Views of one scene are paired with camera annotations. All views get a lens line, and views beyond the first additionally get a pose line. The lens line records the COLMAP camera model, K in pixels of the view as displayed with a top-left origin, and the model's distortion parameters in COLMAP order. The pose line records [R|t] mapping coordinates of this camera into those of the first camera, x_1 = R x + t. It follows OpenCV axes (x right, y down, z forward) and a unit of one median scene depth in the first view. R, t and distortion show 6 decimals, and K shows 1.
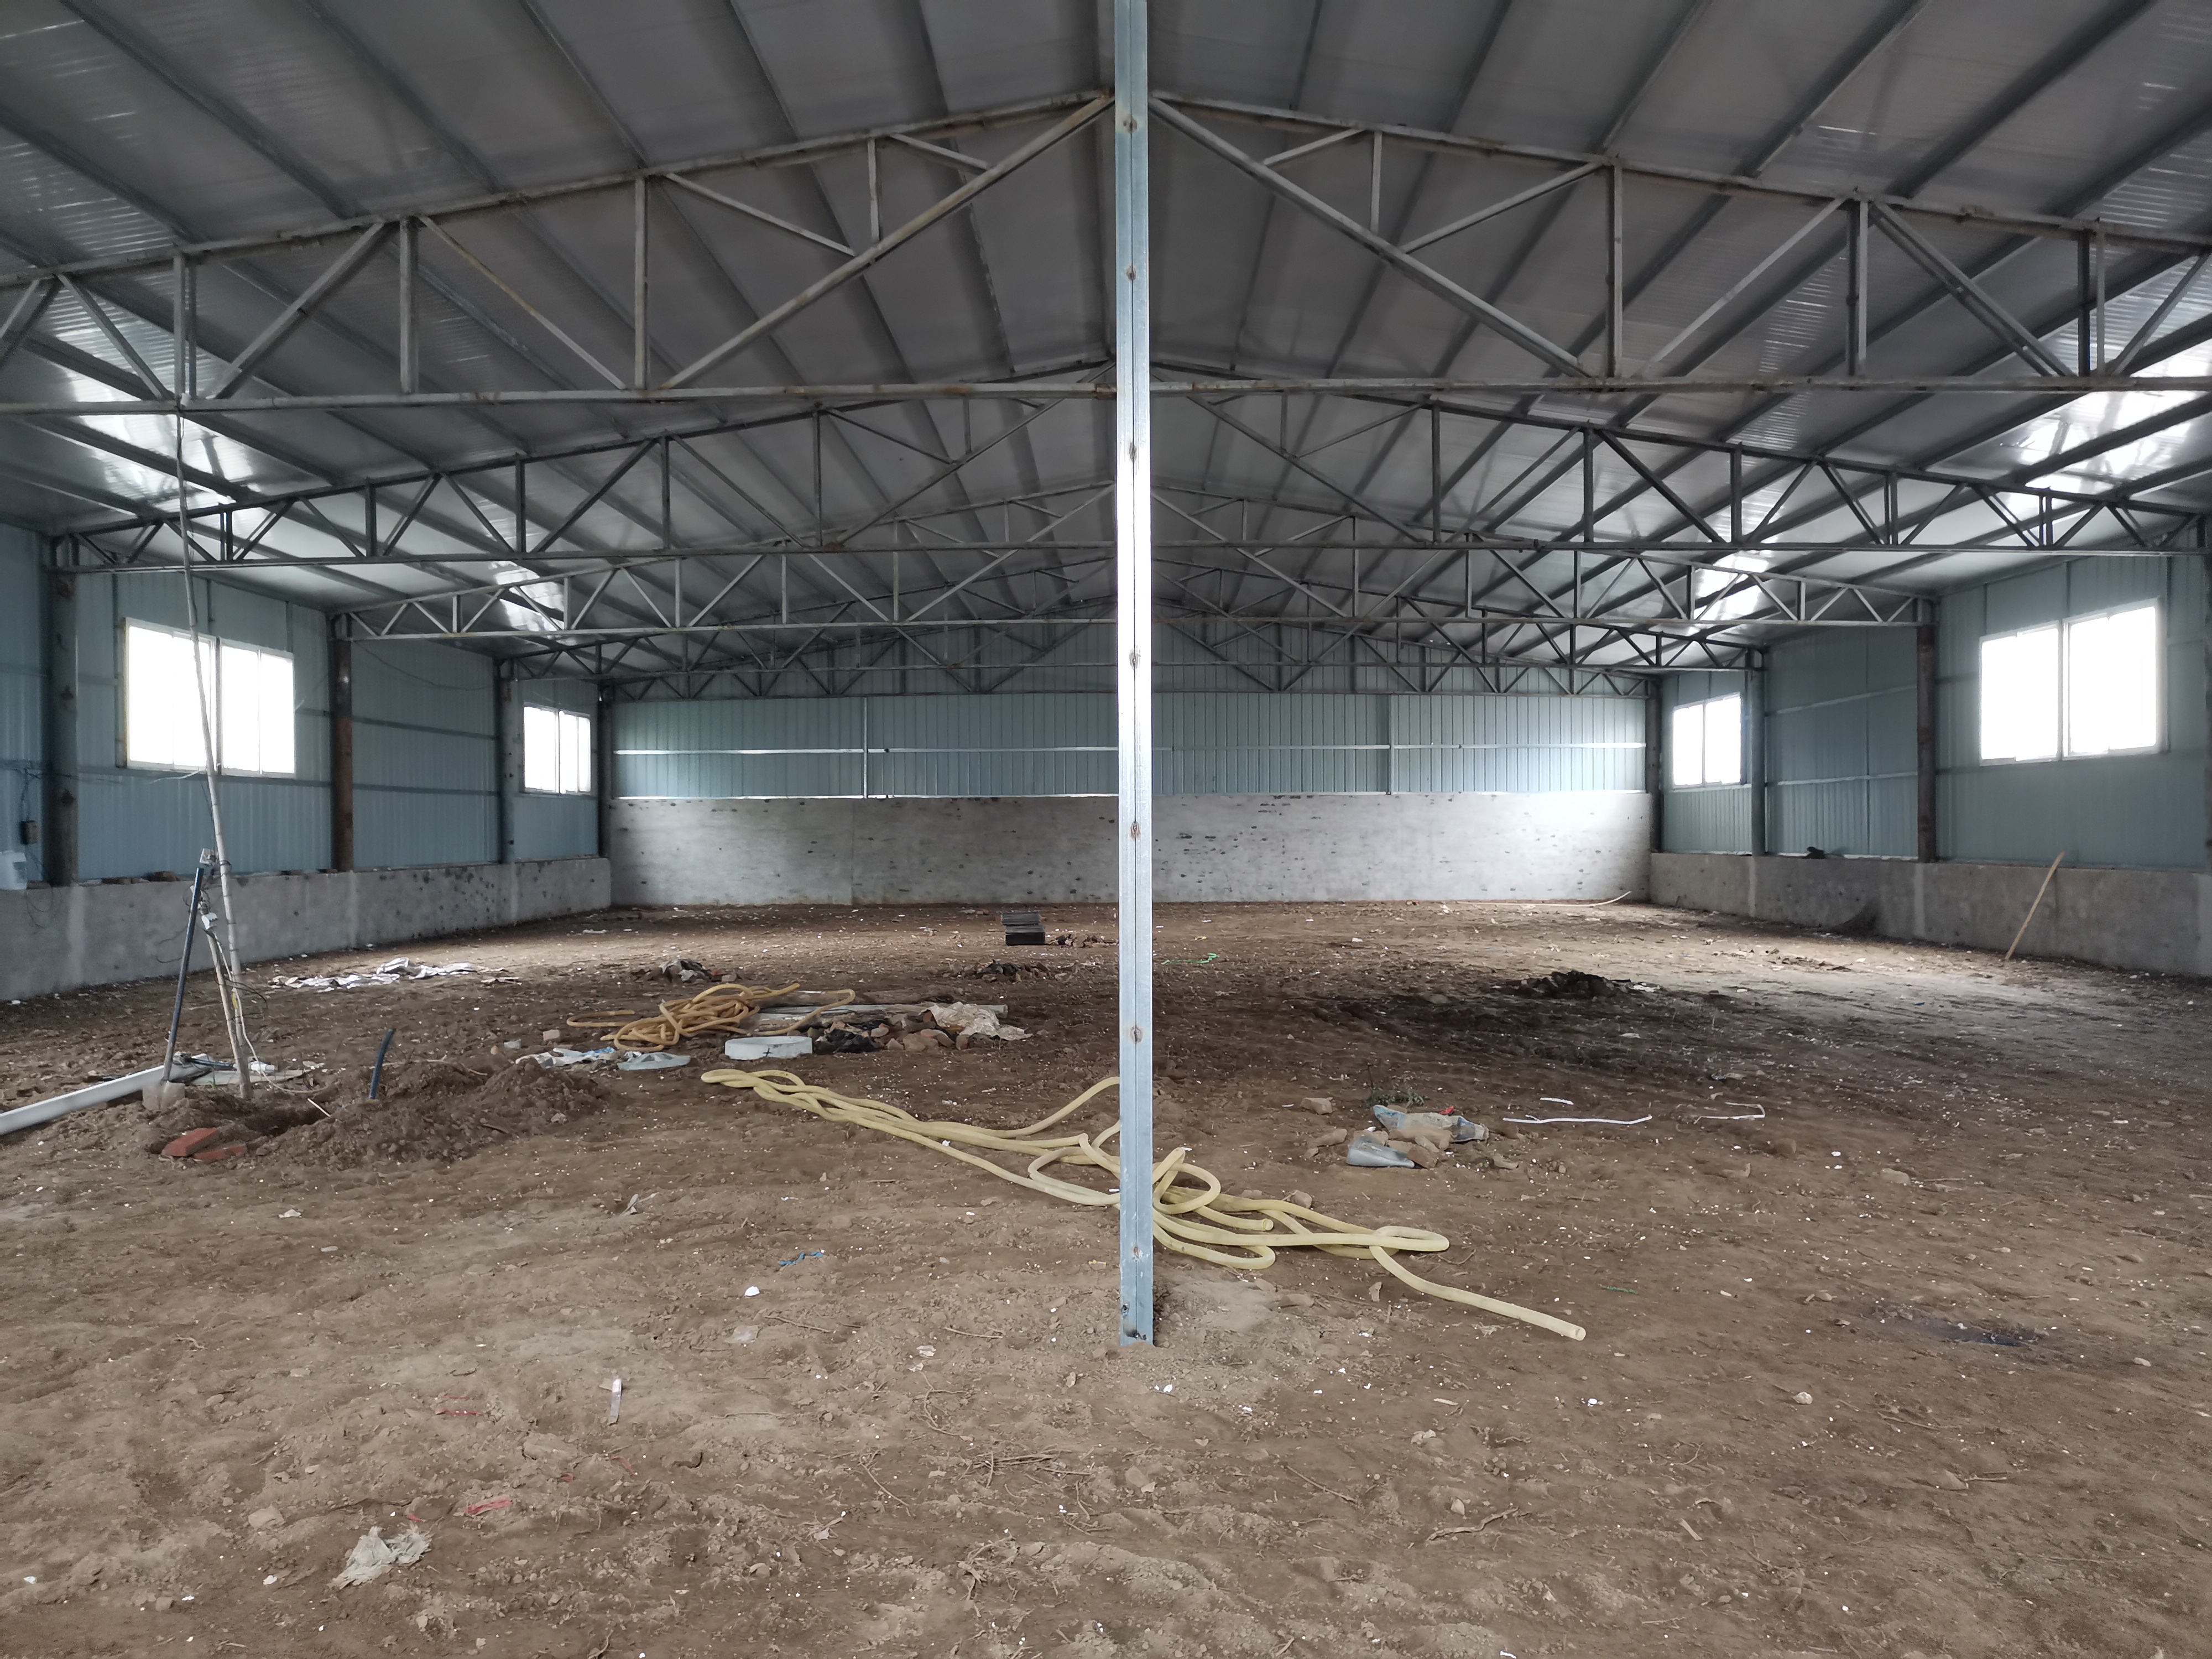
lens RADIAL K [[1641.6, 0, 1106.0], [0, 1641.6, 829.5], [0, 0, 1]] dist [0.017376, -0.000129]
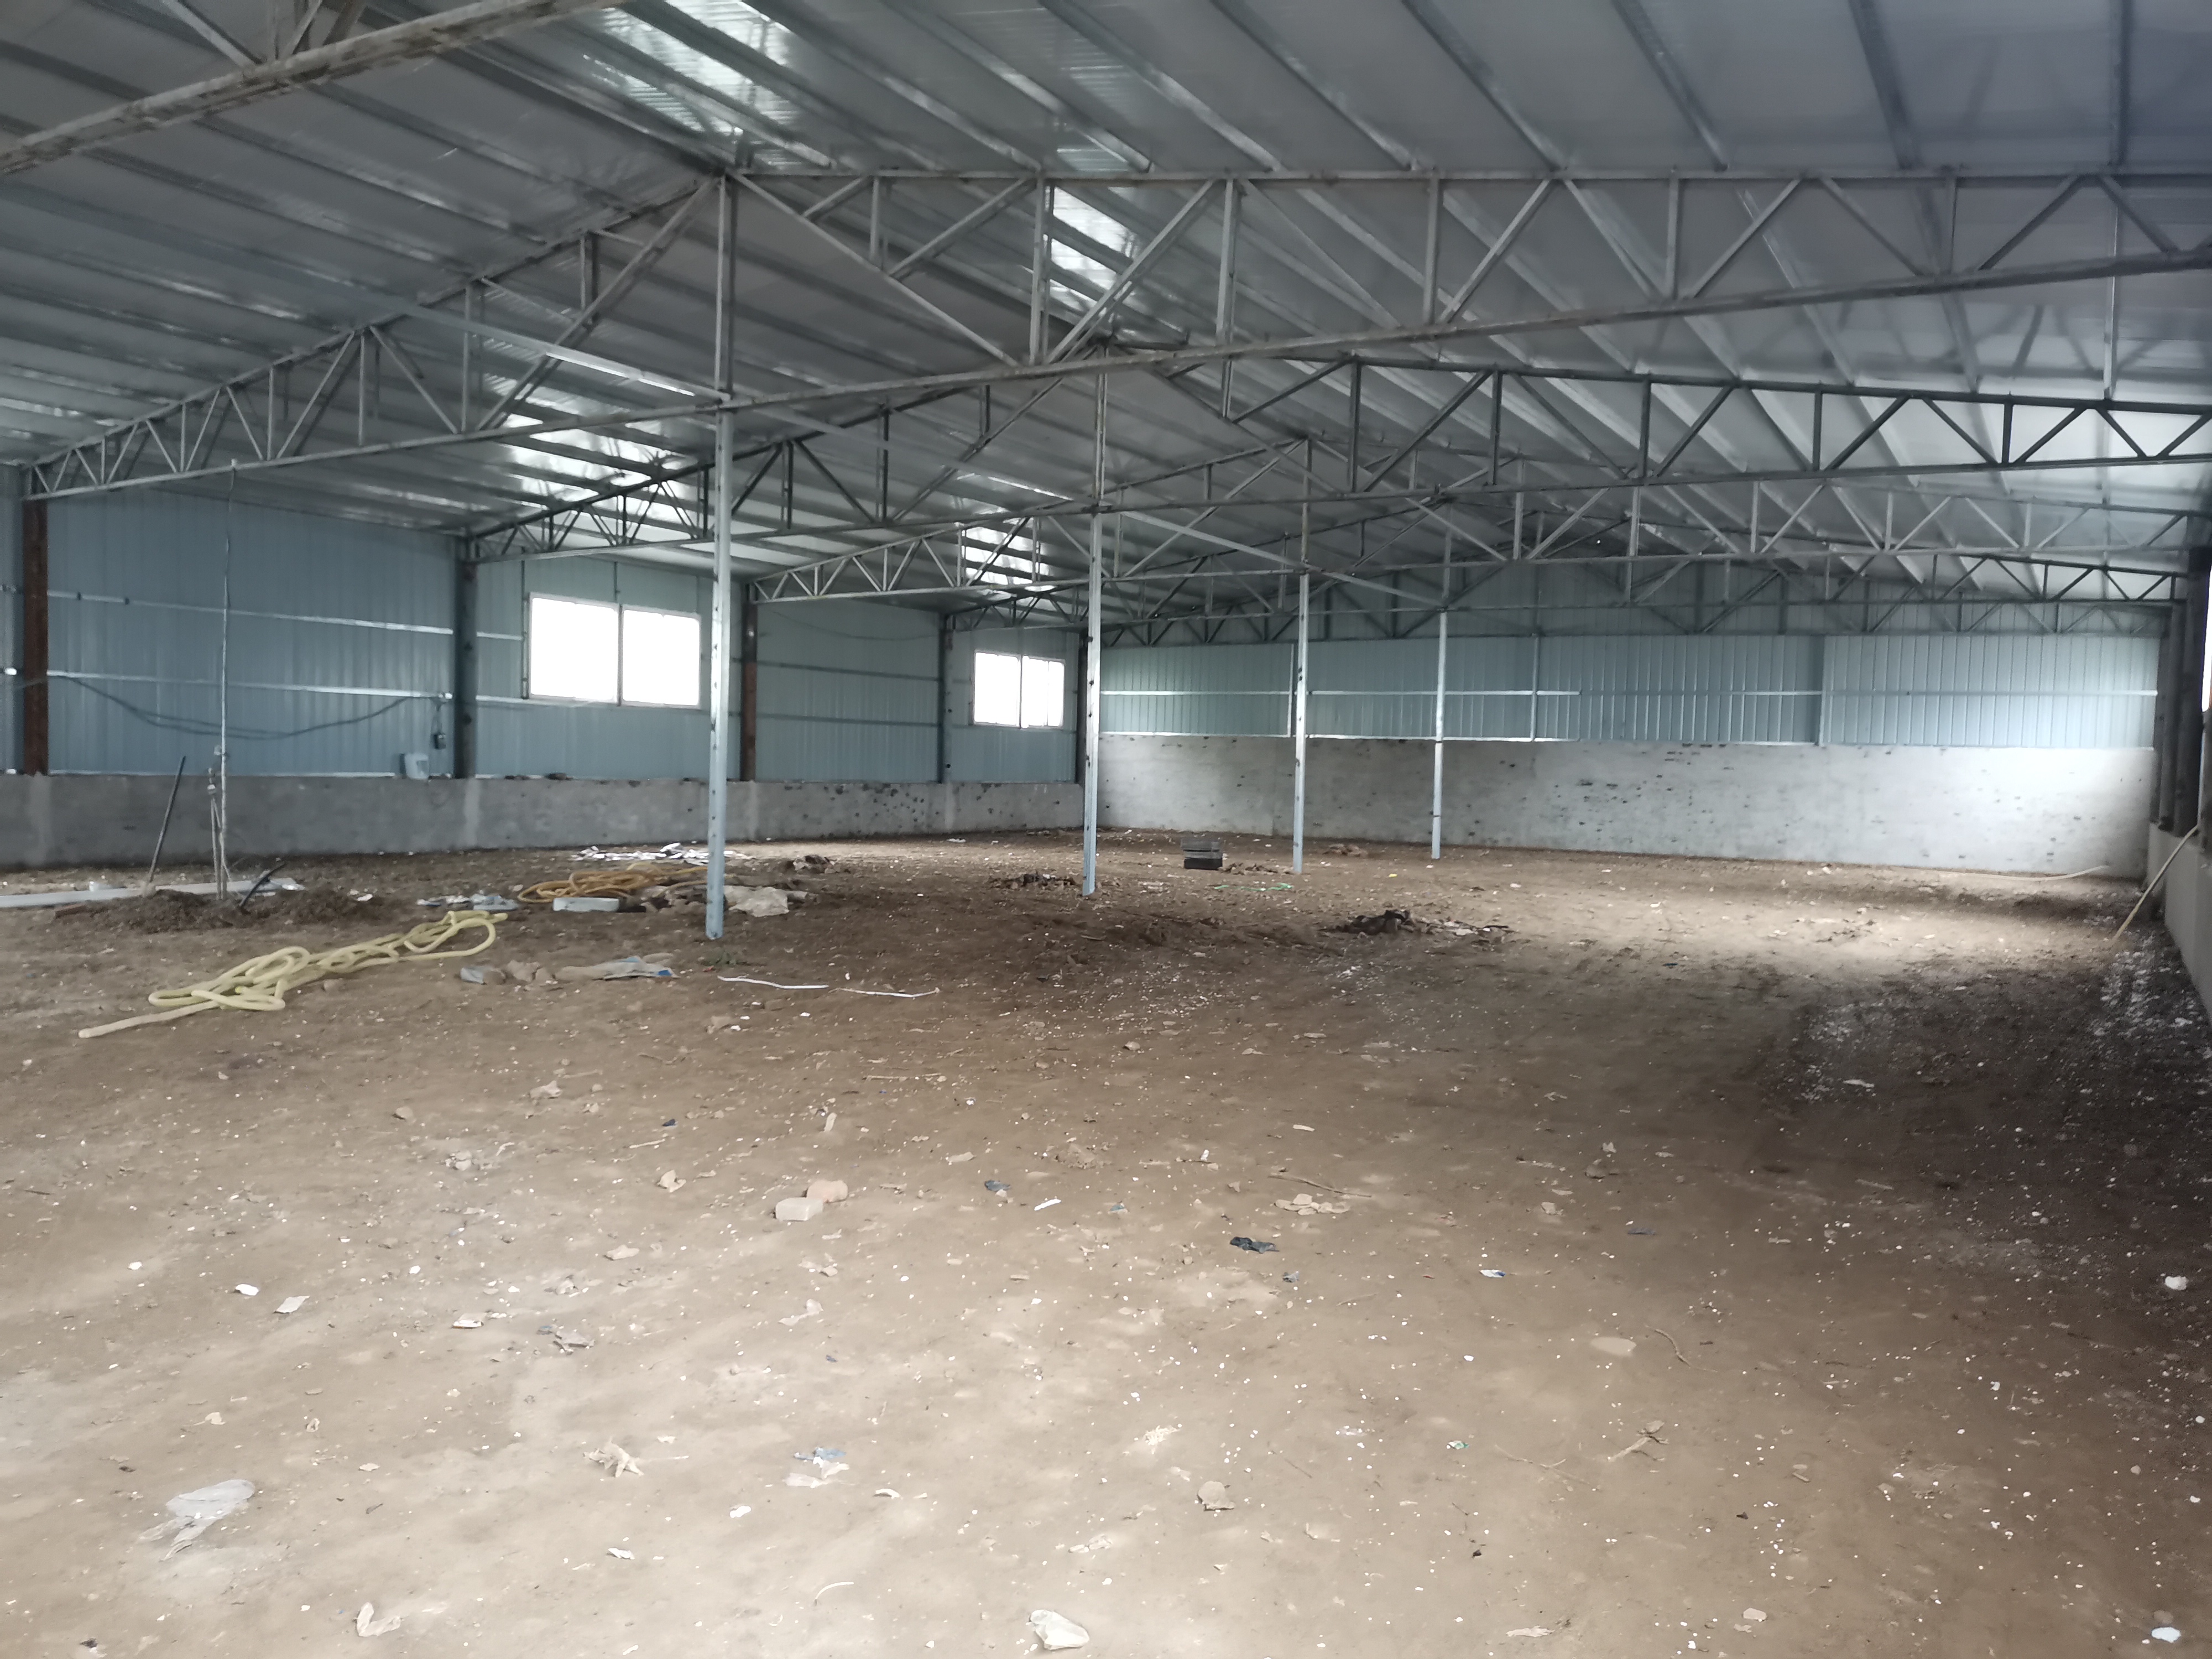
lens RADIAL K [[1641.6, 0, 1106.0], [0, 1641.6, 829.5], [0, 0, 1]] dist [0.017376, -0.000129]
pose [[0.869040, 0.049639, -0.492245, 0.283429], [-0.032799, 0.998546, 0.042789, -0.000857], [0.493653, -0.021040, 0.869404, 0.006691]]
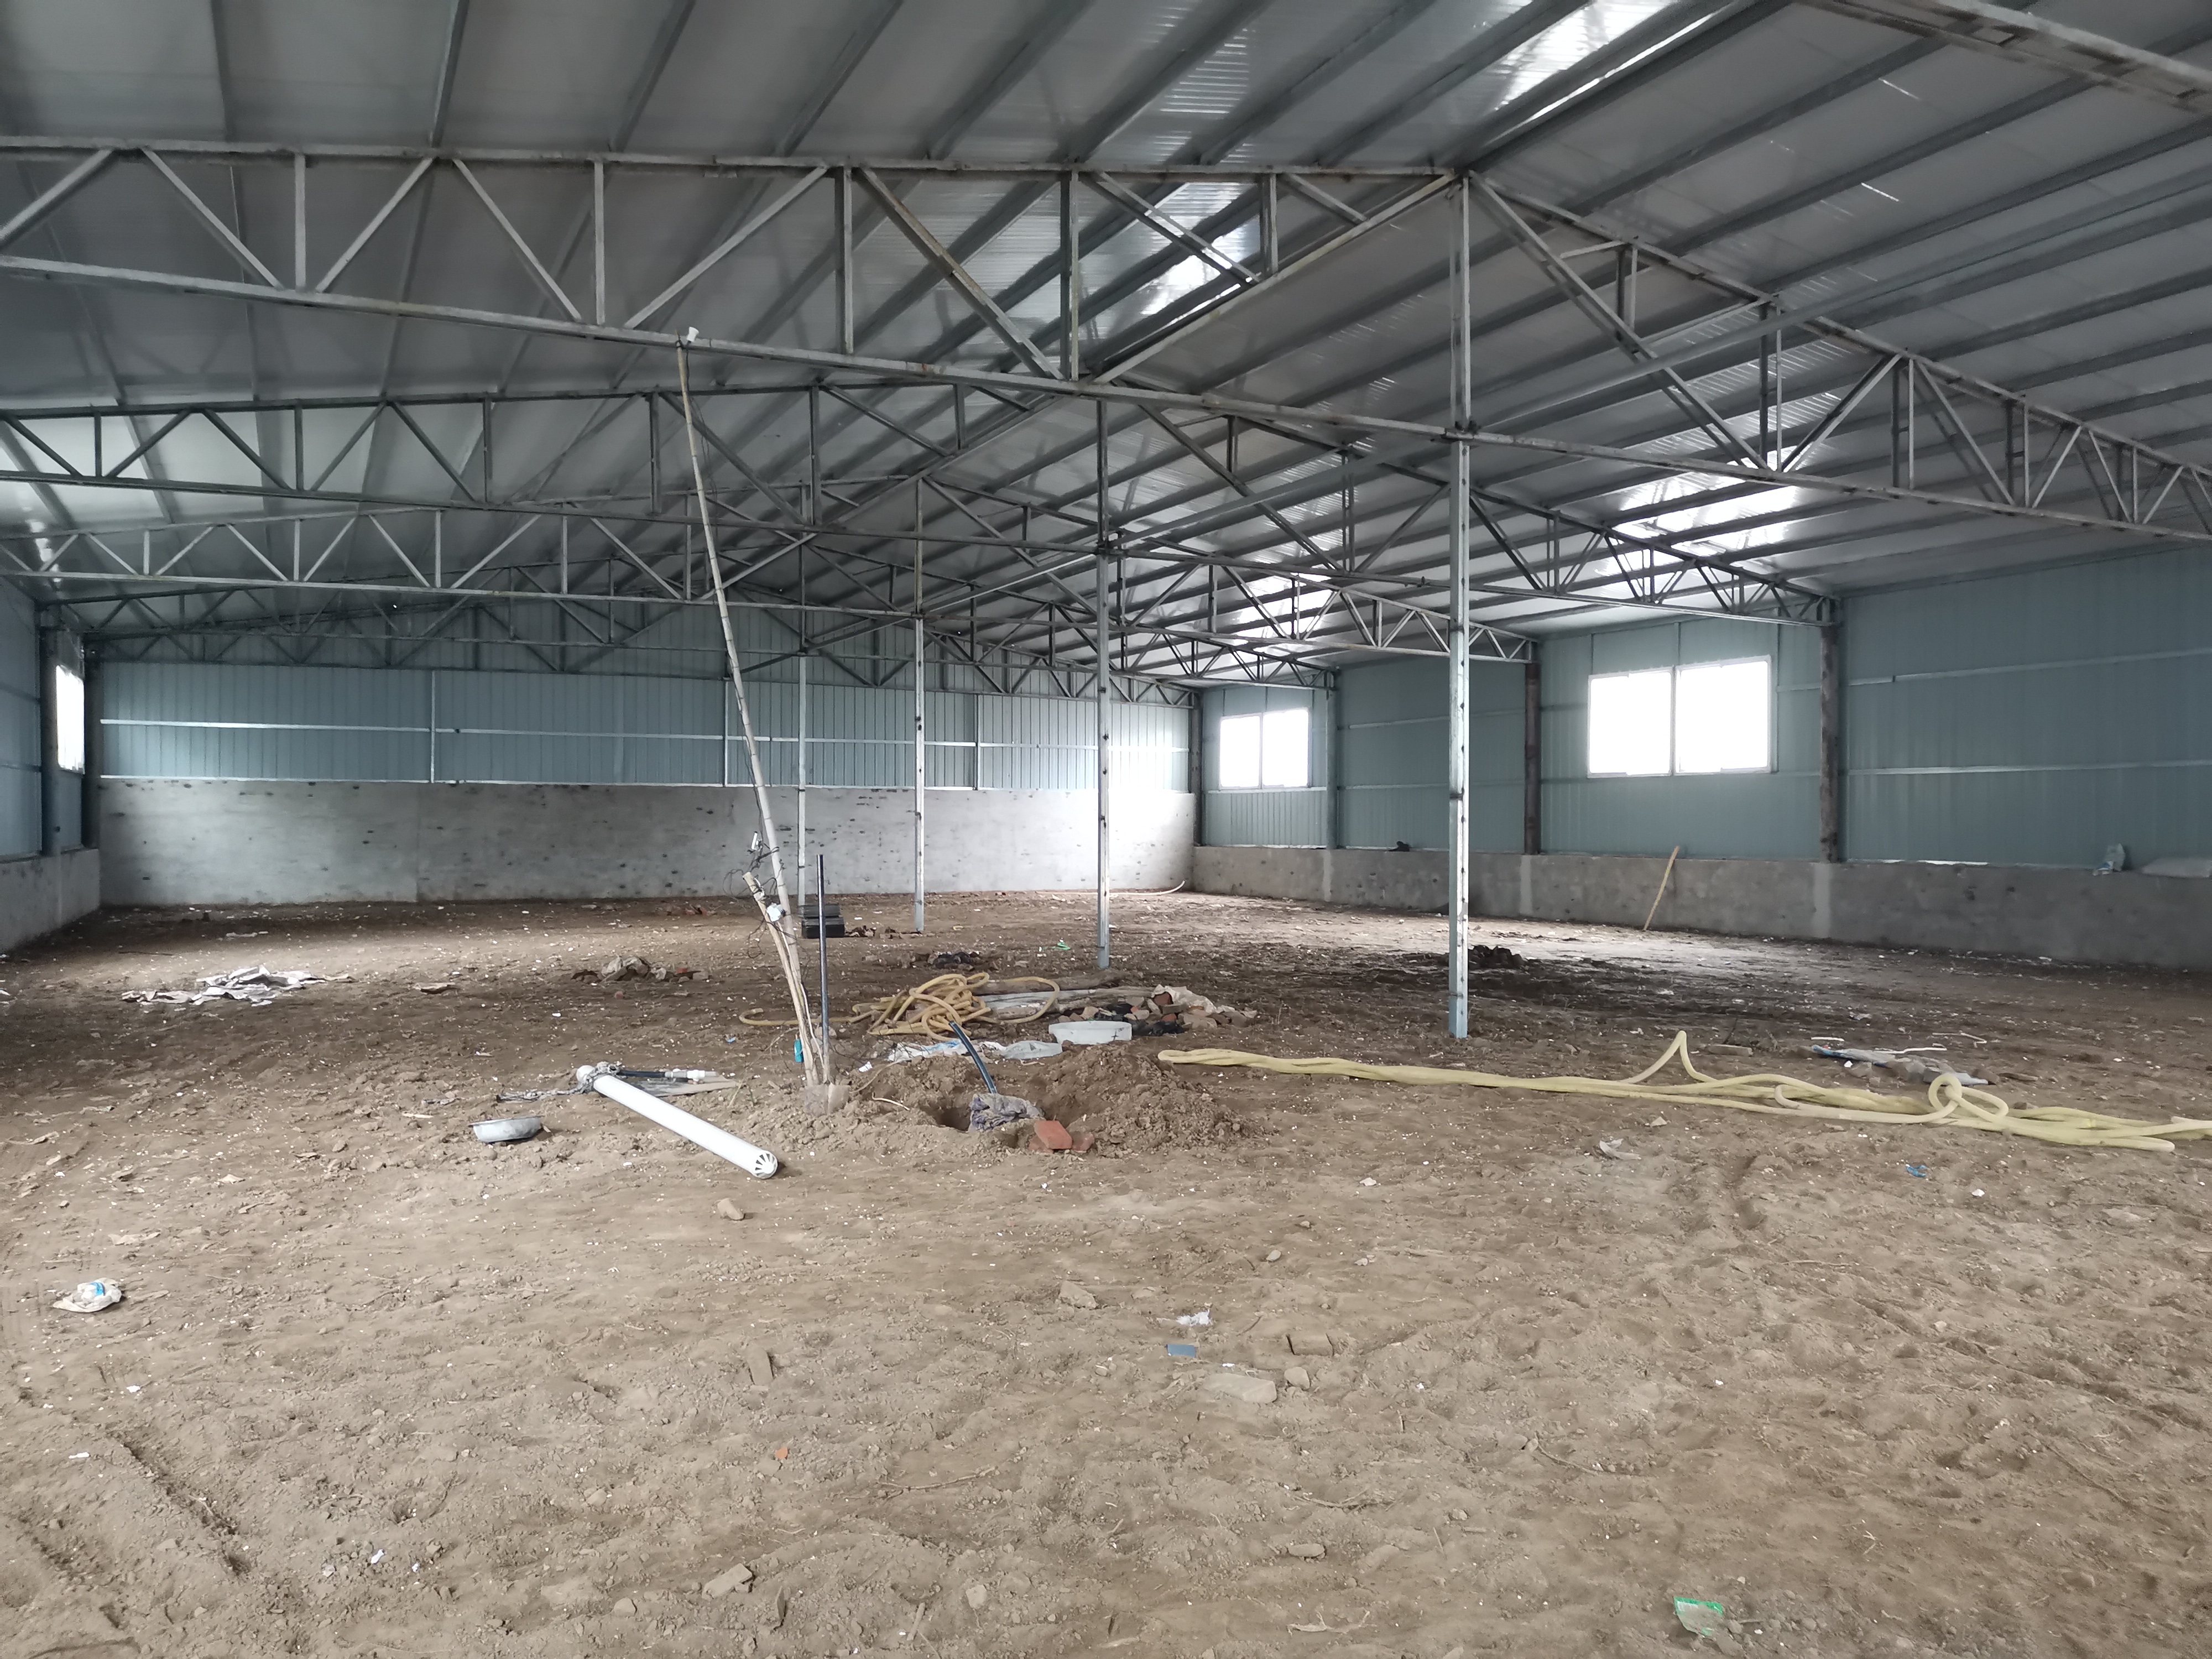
lens RADIAL K [[1641.6, 0, 1106.0], [0, 1641.6, 829.5], [0, 0, 1]] dist [0.017376, -0.000129]
pose [[0.895244, 0.007505, 0.445513, -0.219794], [-0.009310, 0.999955, 0.001863, 0.001325], [-0.445479, -0.005815, 0.895274, 0.027649]]
